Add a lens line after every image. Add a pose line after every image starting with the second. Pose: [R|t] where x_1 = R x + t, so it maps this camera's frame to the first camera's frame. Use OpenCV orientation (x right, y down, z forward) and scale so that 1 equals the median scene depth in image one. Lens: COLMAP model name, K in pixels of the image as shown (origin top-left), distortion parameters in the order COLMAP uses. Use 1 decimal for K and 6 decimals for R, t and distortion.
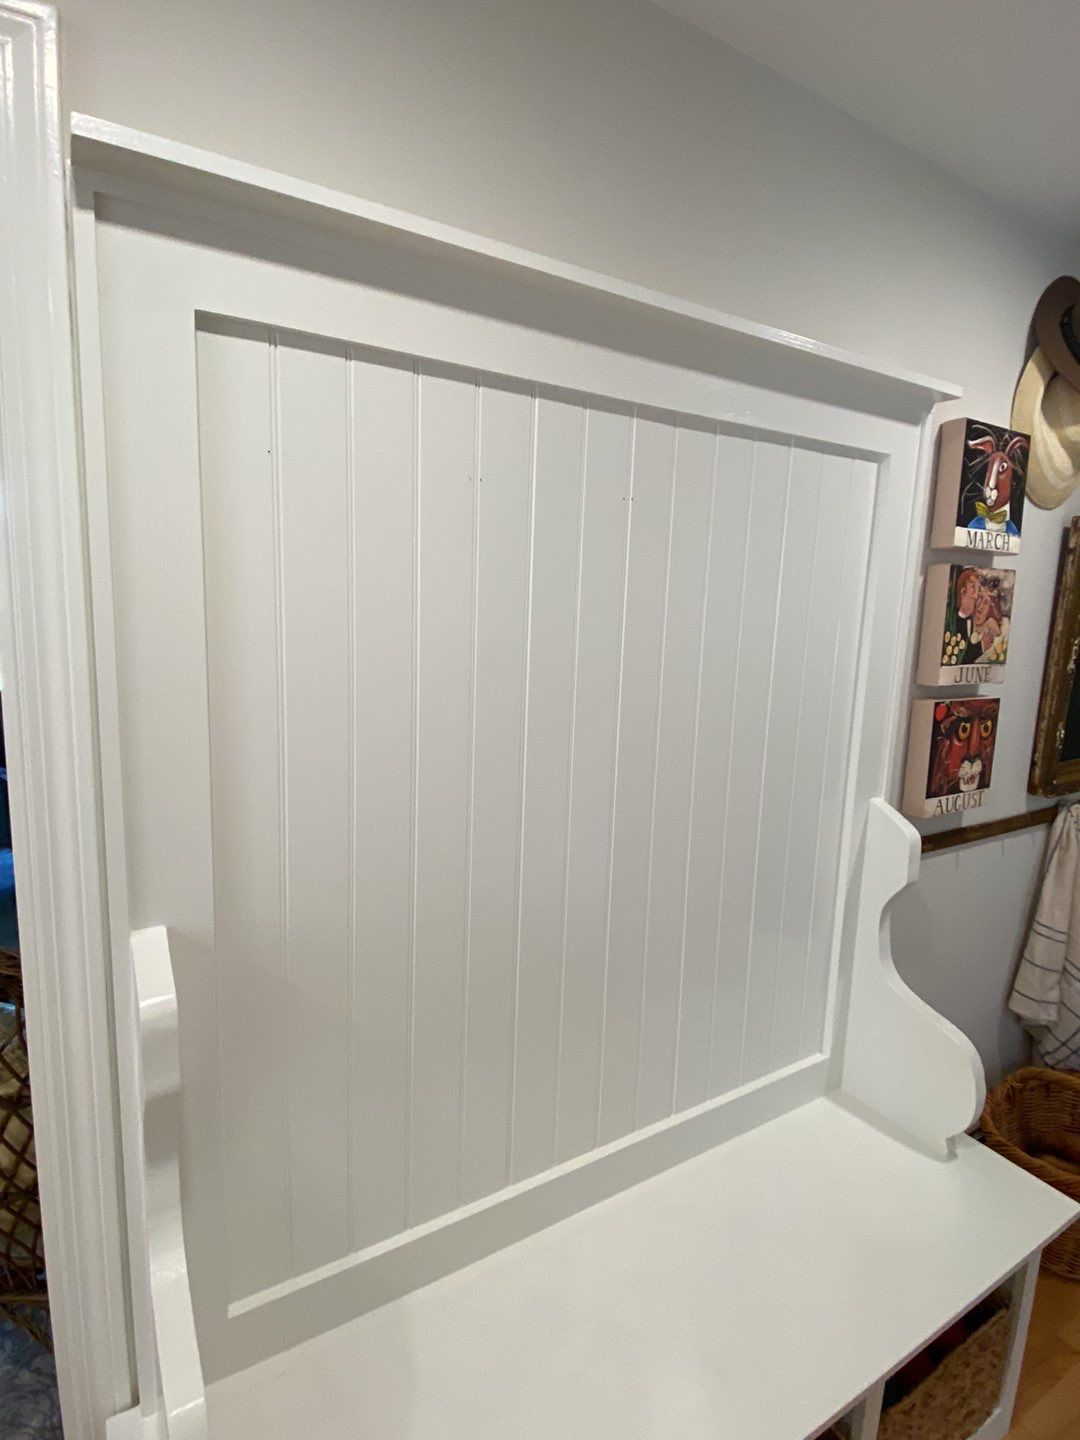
lens RADIAL K [[610.4, 0, 540.3], [0, 610.4, 678.3], [0, 0, 1]] dist [-0.001032, -0.000141]
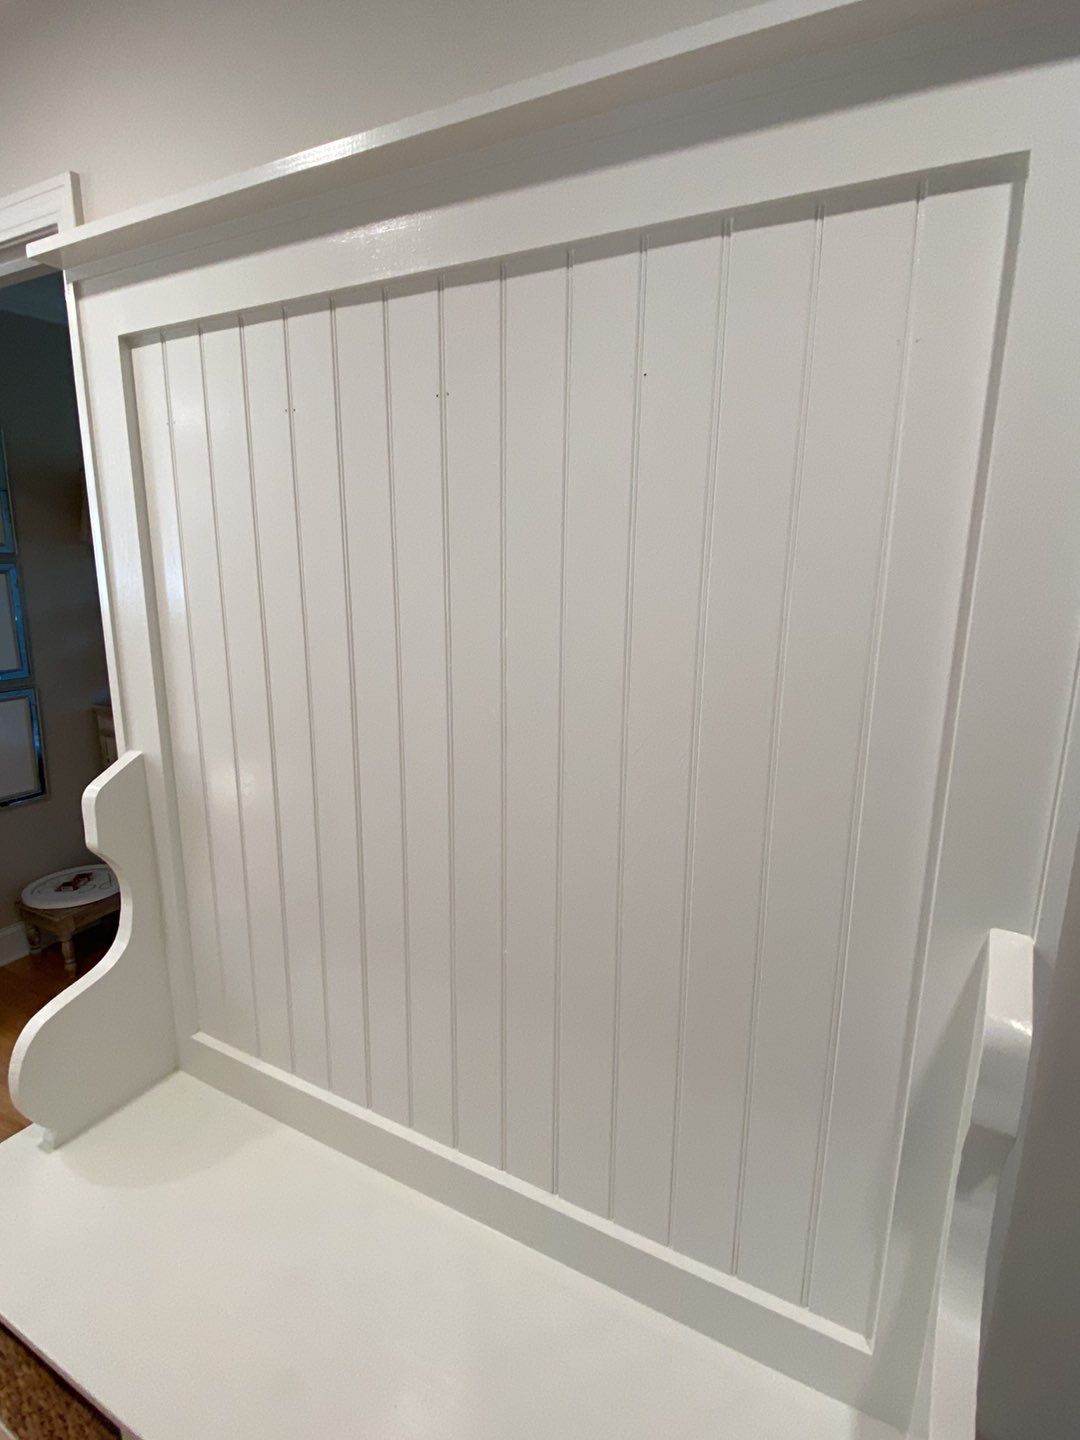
lens RADIAL K [[738.6, 0, 540.0], [0, 738.6, 720.0], [0, 0, 1]] dist [-0.018511, -0.000829]
pose [[0.580784, 0.168939, -0.796335, 1.004024], [-0.078937, 0.985307, 0.151458, -0.042542], [0.810222, -0.025104, 0.585585, 0.521012]]
